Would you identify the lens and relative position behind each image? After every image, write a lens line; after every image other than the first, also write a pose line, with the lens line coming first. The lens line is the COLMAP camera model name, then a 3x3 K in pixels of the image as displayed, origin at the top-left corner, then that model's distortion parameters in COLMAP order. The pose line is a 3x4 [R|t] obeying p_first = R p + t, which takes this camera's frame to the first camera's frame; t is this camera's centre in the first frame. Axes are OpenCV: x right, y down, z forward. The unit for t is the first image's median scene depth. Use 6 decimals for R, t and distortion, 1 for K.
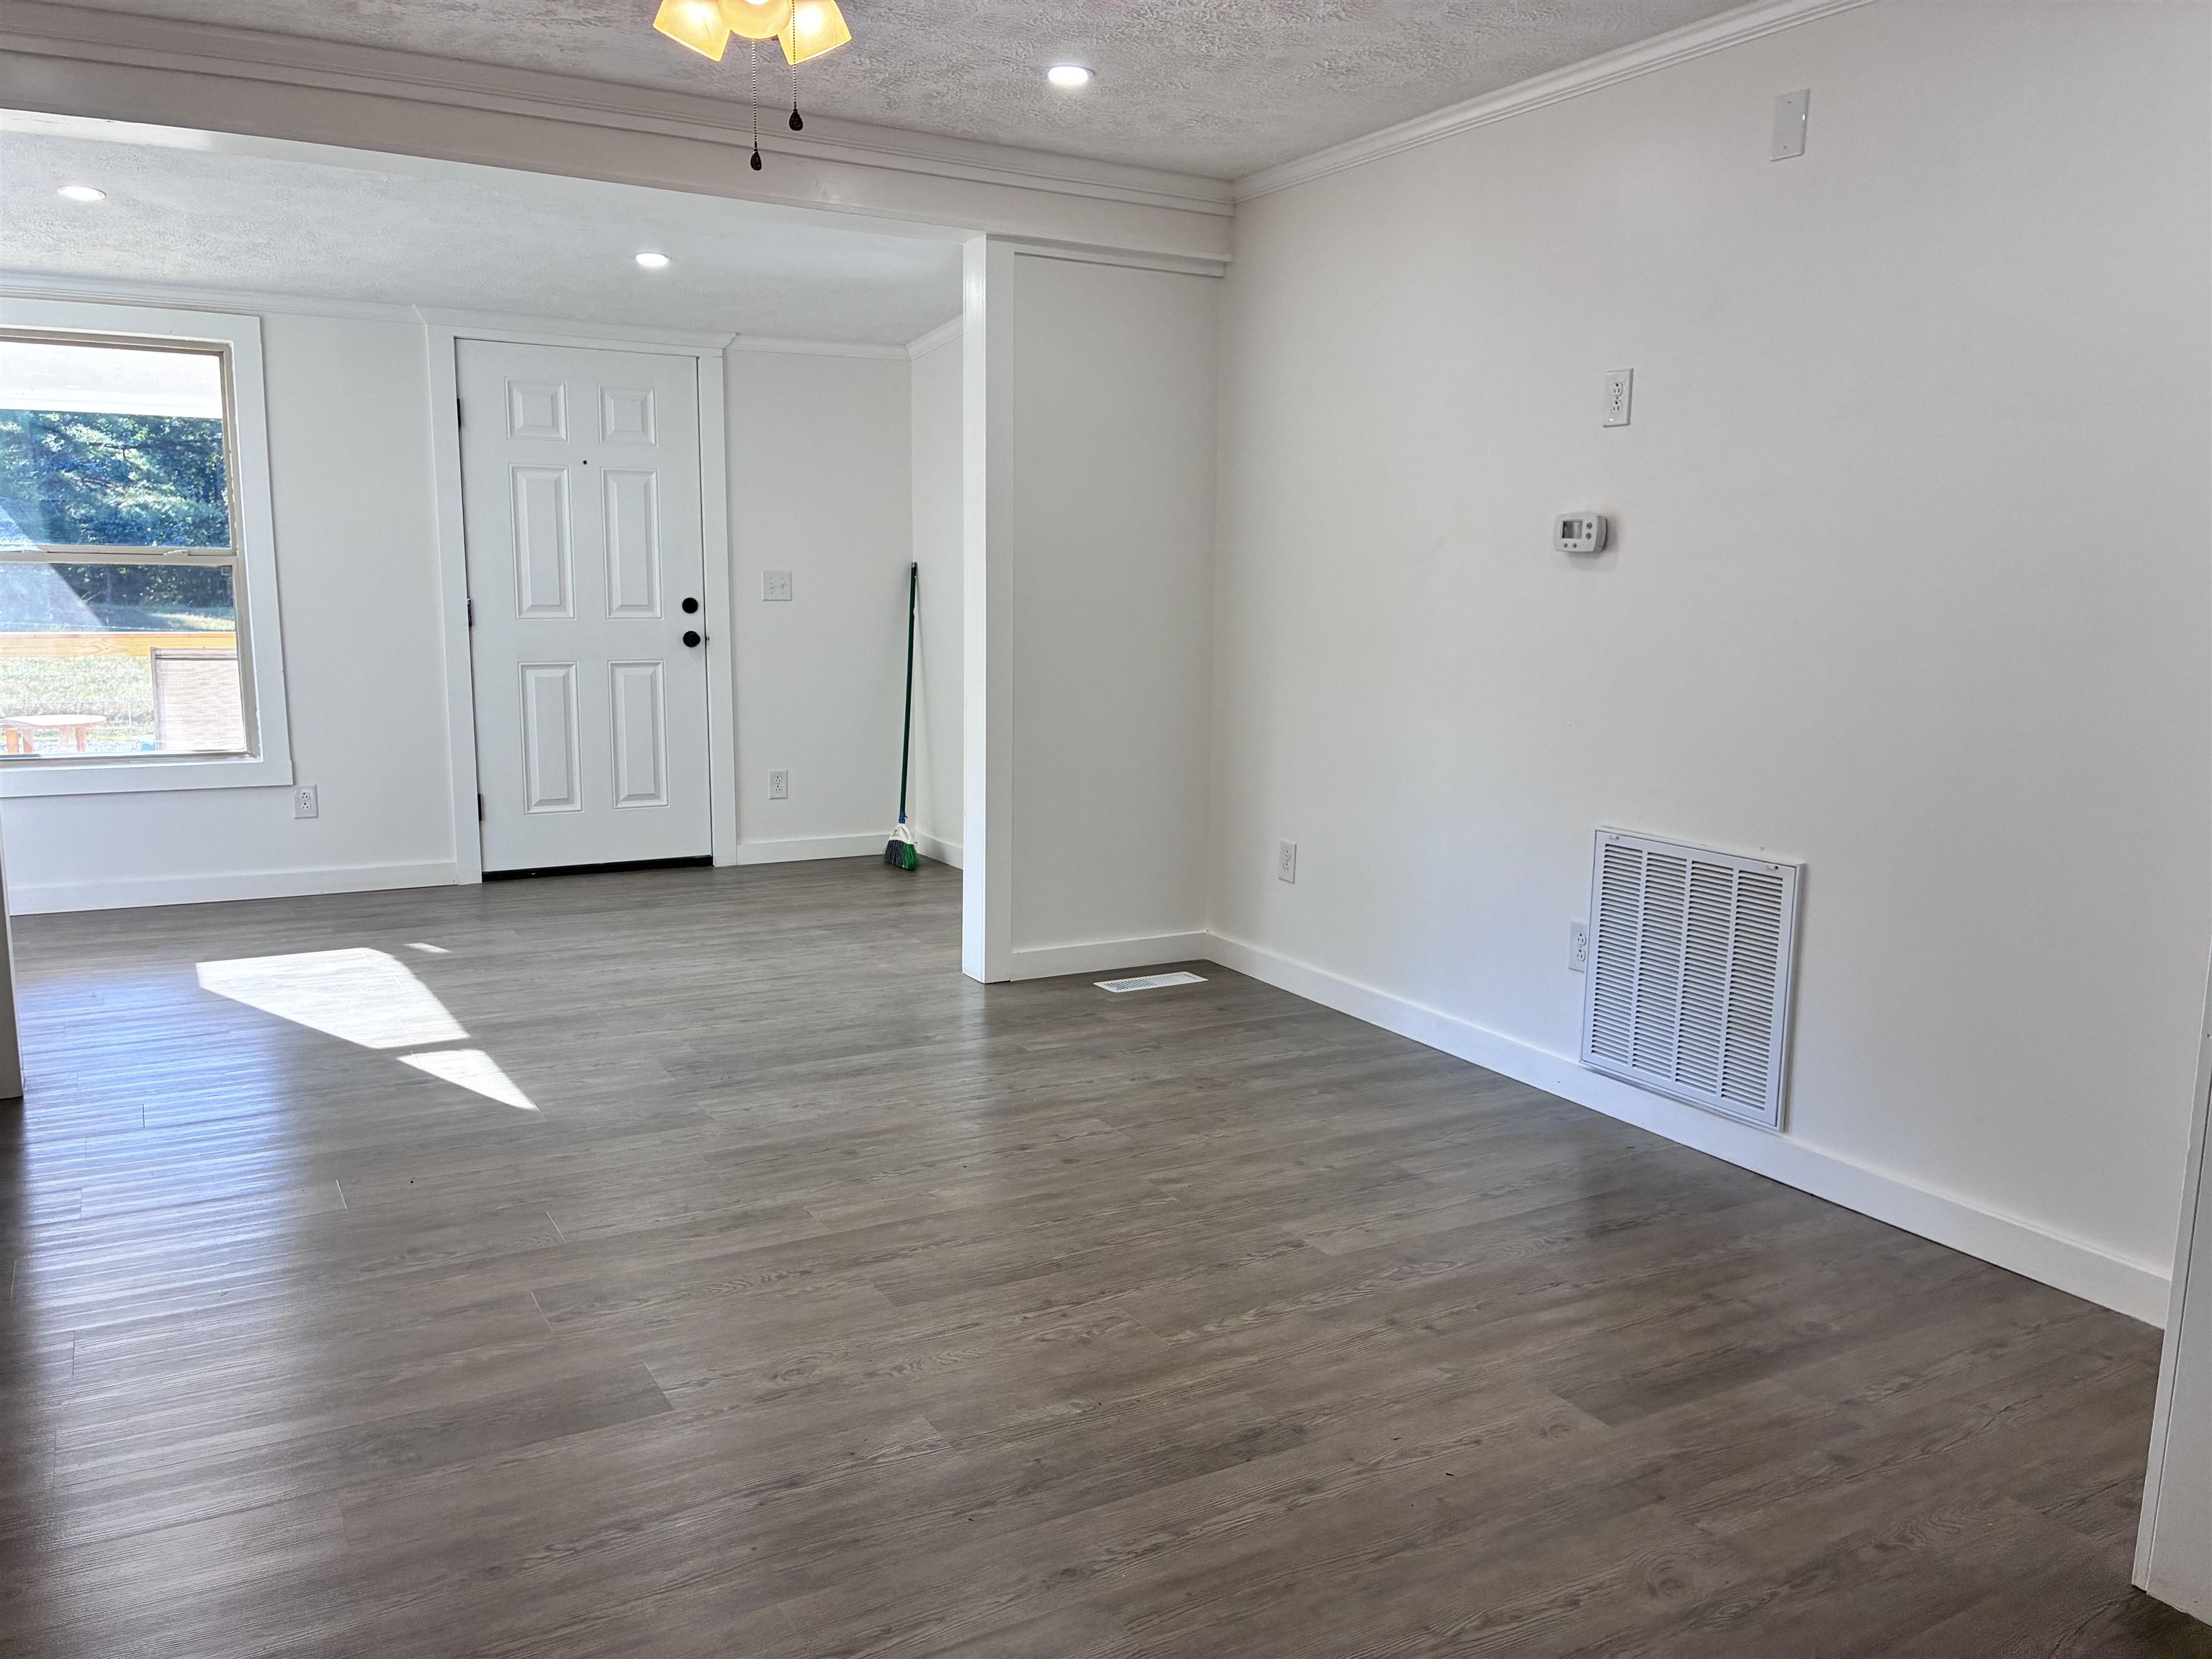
lens RADIAL K [[1673.4, 0, 1101.9], [0, 1673.4, 835.4], [0, 0, 1]] dist [0.041524, -0.036323]
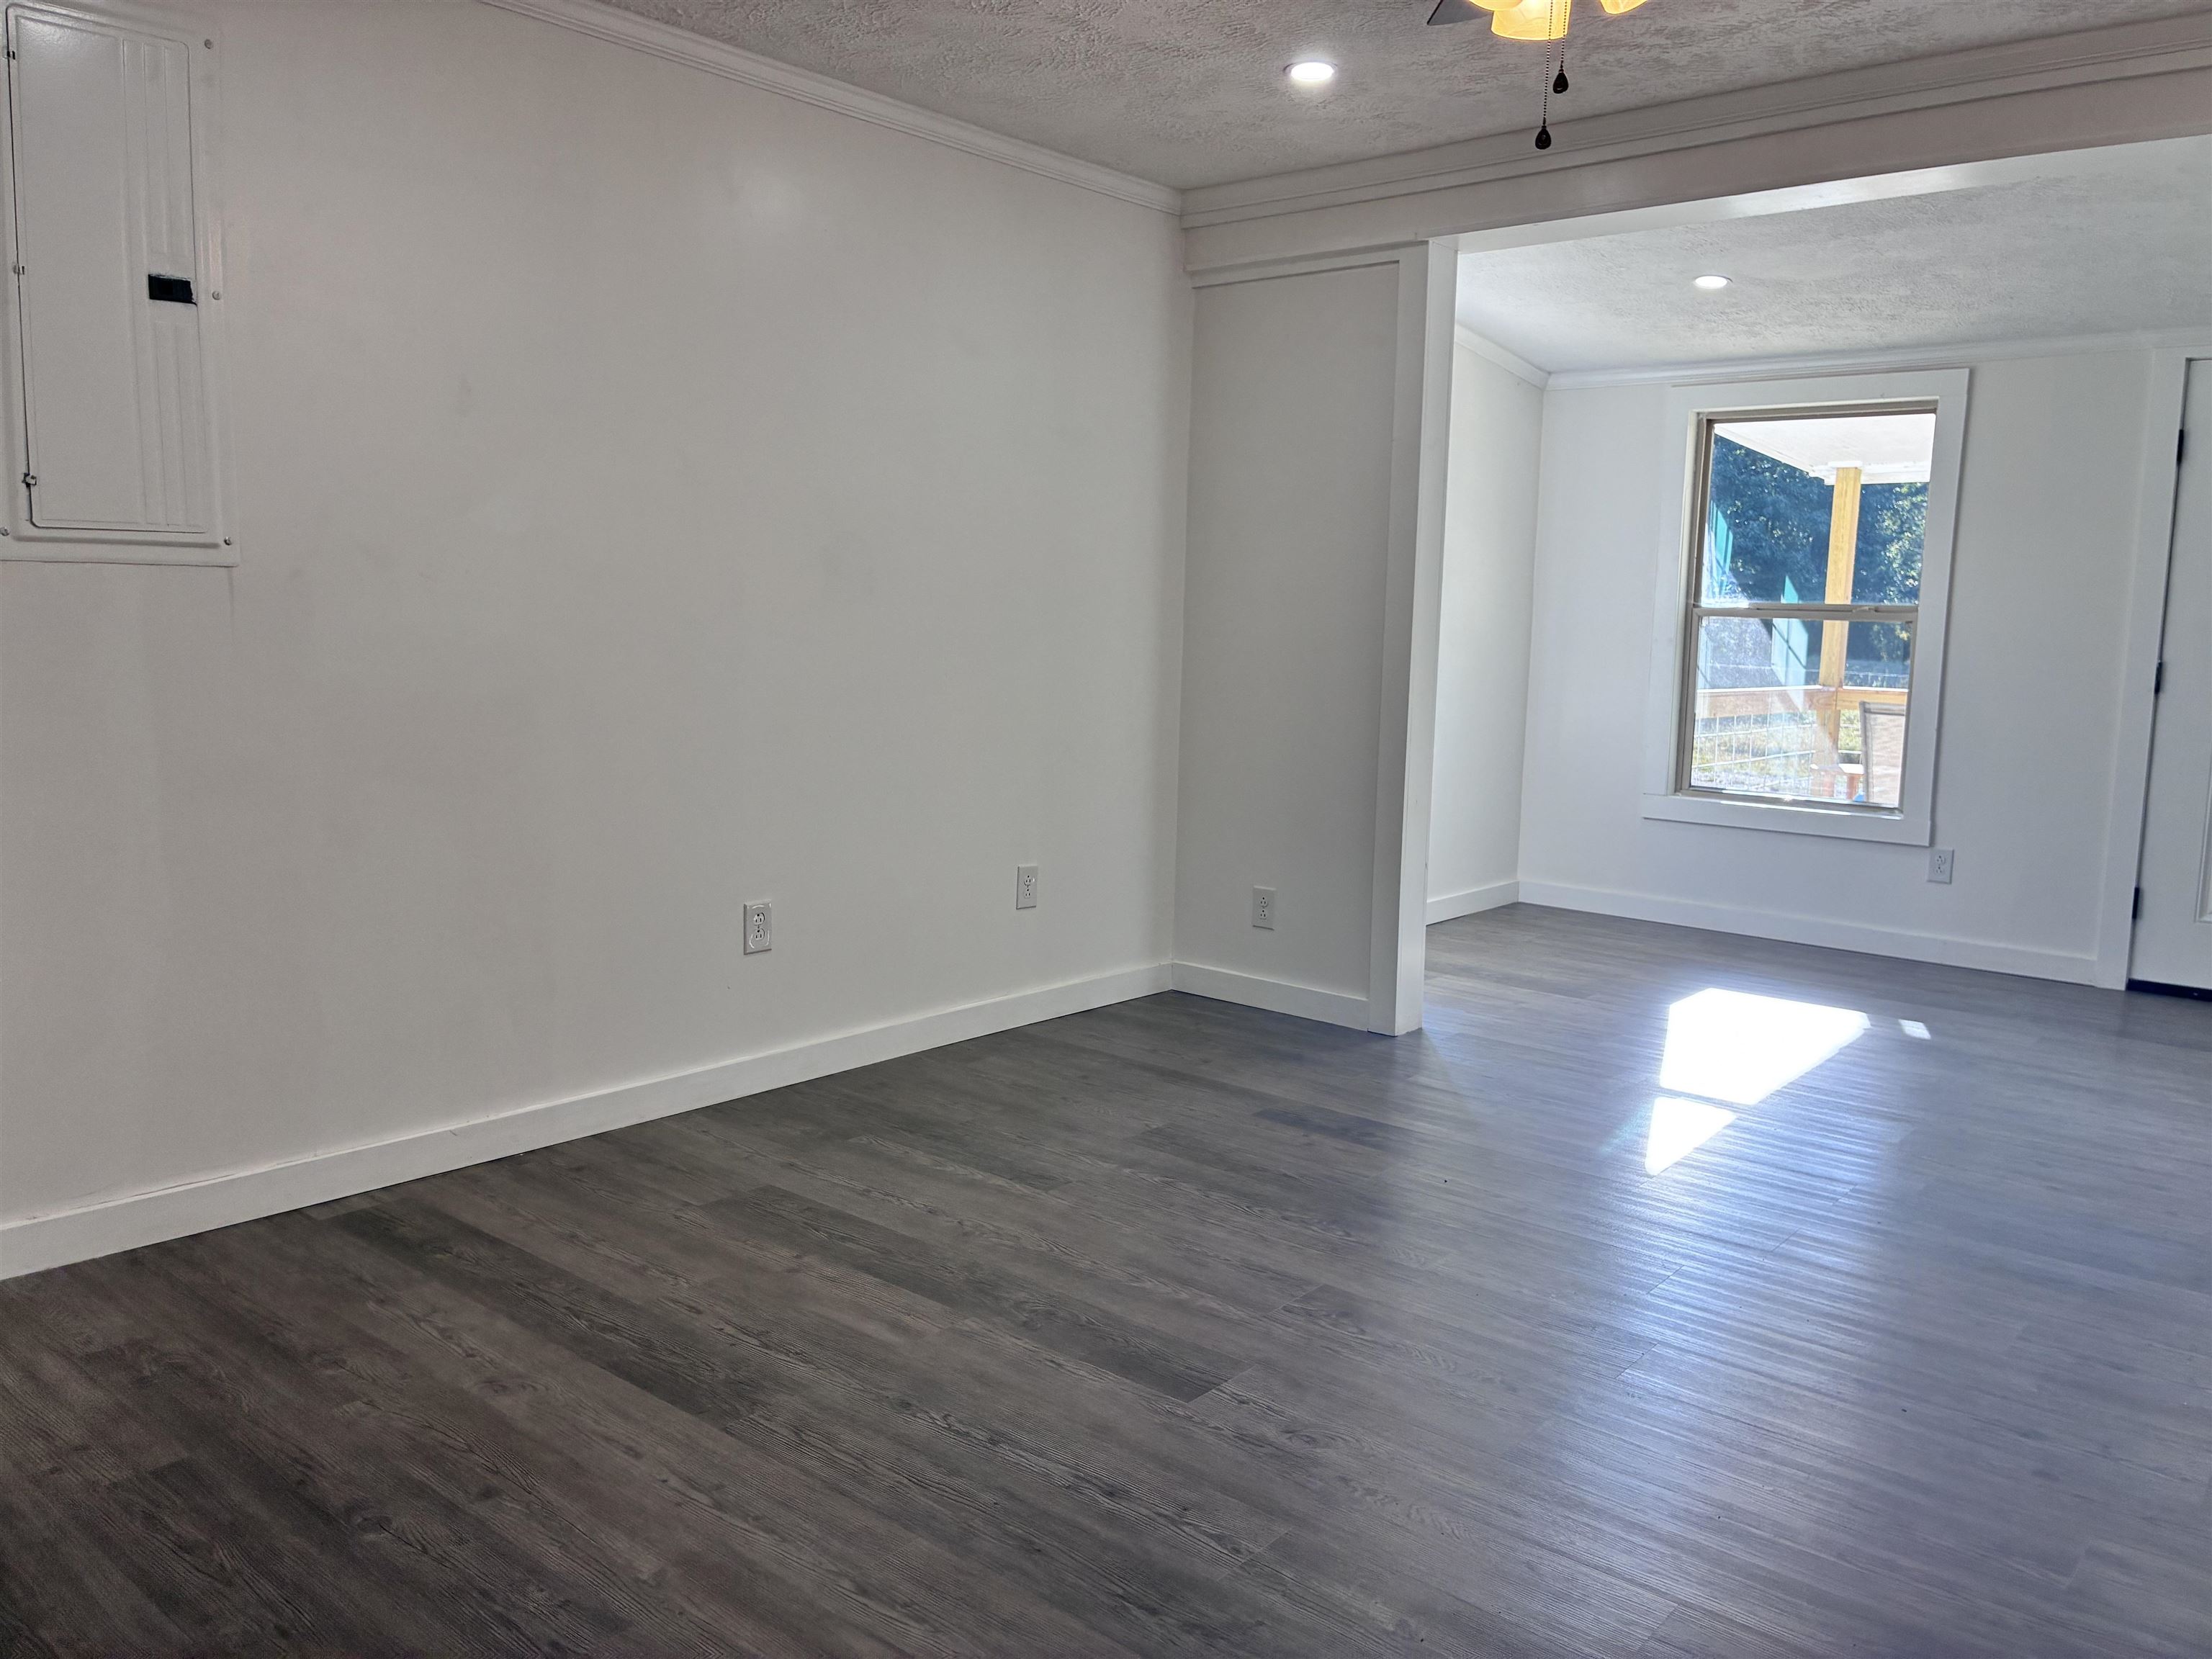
lens RADIAL K [[1673.4, 0, 1115.9], [0, 1673.4, 833.0], [0, 0, 1]] dist [0.041524, -0.036323]
pose [[0.353322, 0.118412, -0.927978, 0.265461], [-0.162983, 0.984578, 0.063579, -0.024012], [0.921195, 0.128781, 0.367172, 0.224808]]
